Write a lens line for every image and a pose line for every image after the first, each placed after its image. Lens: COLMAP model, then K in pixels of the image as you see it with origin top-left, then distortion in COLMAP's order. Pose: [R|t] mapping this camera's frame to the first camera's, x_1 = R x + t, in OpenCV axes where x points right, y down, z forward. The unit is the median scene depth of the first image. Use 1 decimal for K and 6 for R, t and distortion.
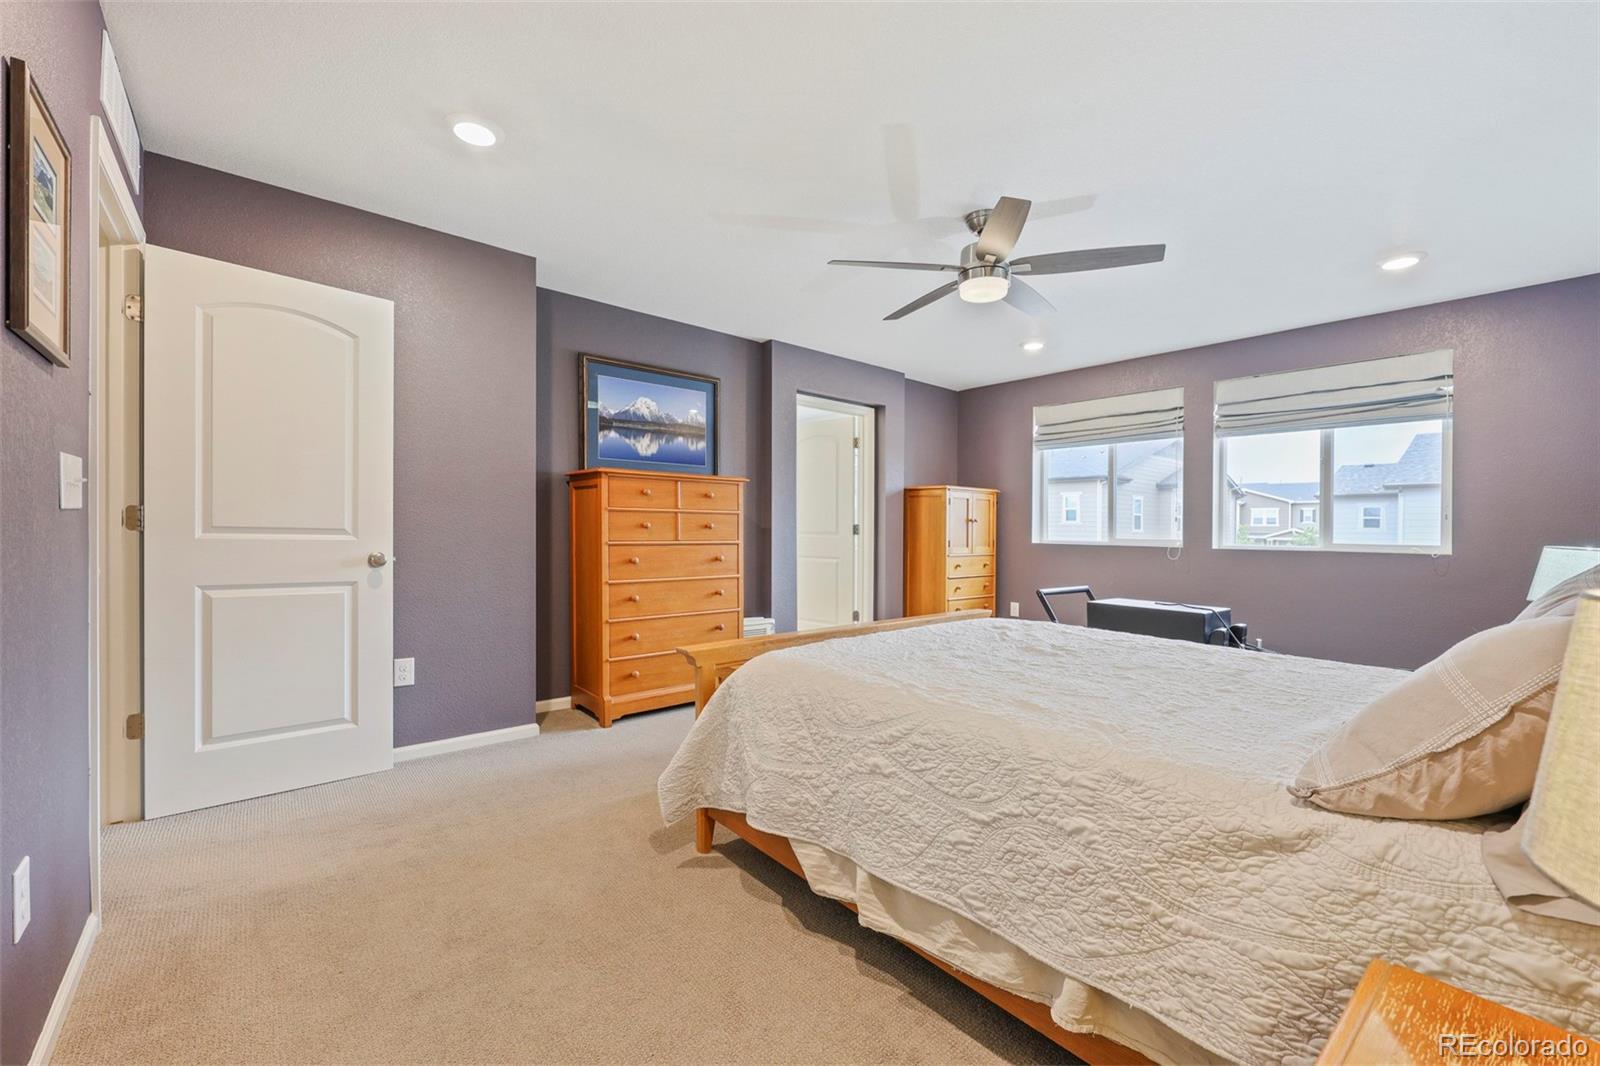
lens RADIAL K [[644.2, 0, 794.9], [0, 644.2, 529.7], [0, 0, 1]] dist [-0.000635, 0.000623]
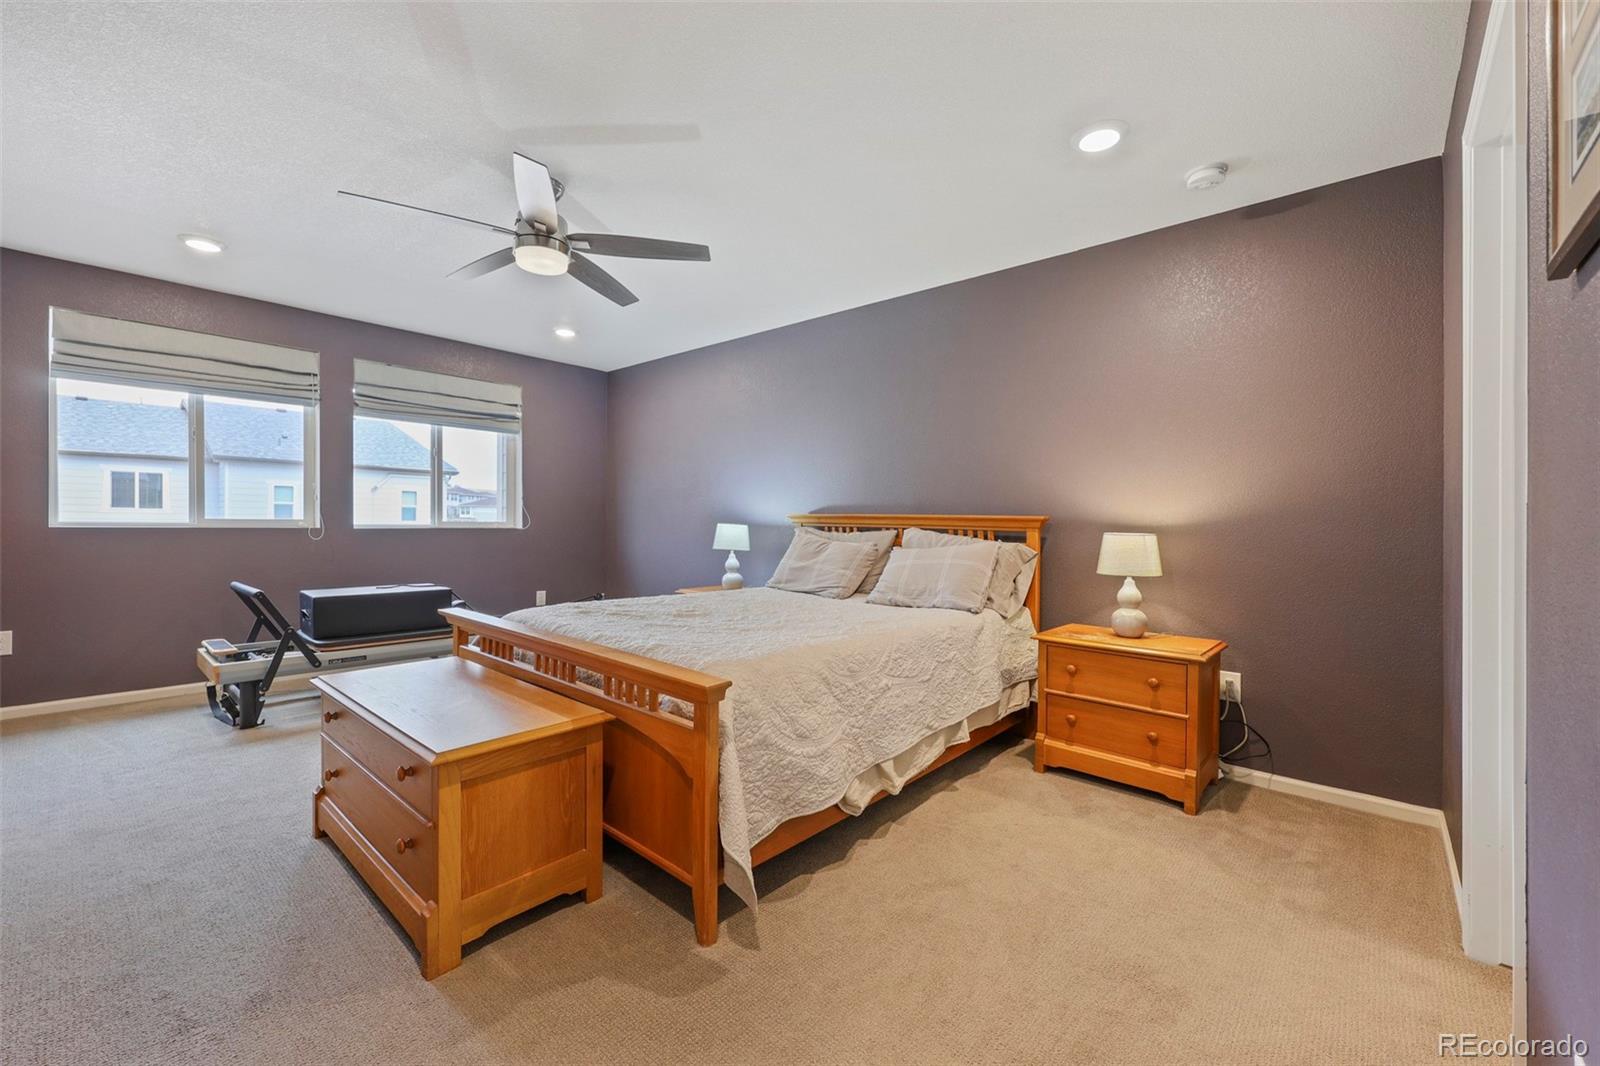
lens RADIAL K [[644.2, 0, 809.0], [0, 644.2, 508.6], [0, 0, 1]] dist [-0.000635, 0.000623]
pose [[-0.154562, 0.003102, 0.987978, -0.539302], [-0.016127, 0.999854, -0.005662, -0.008305], [-0.987851, -0.016808, -0.154489, 0.591777]]
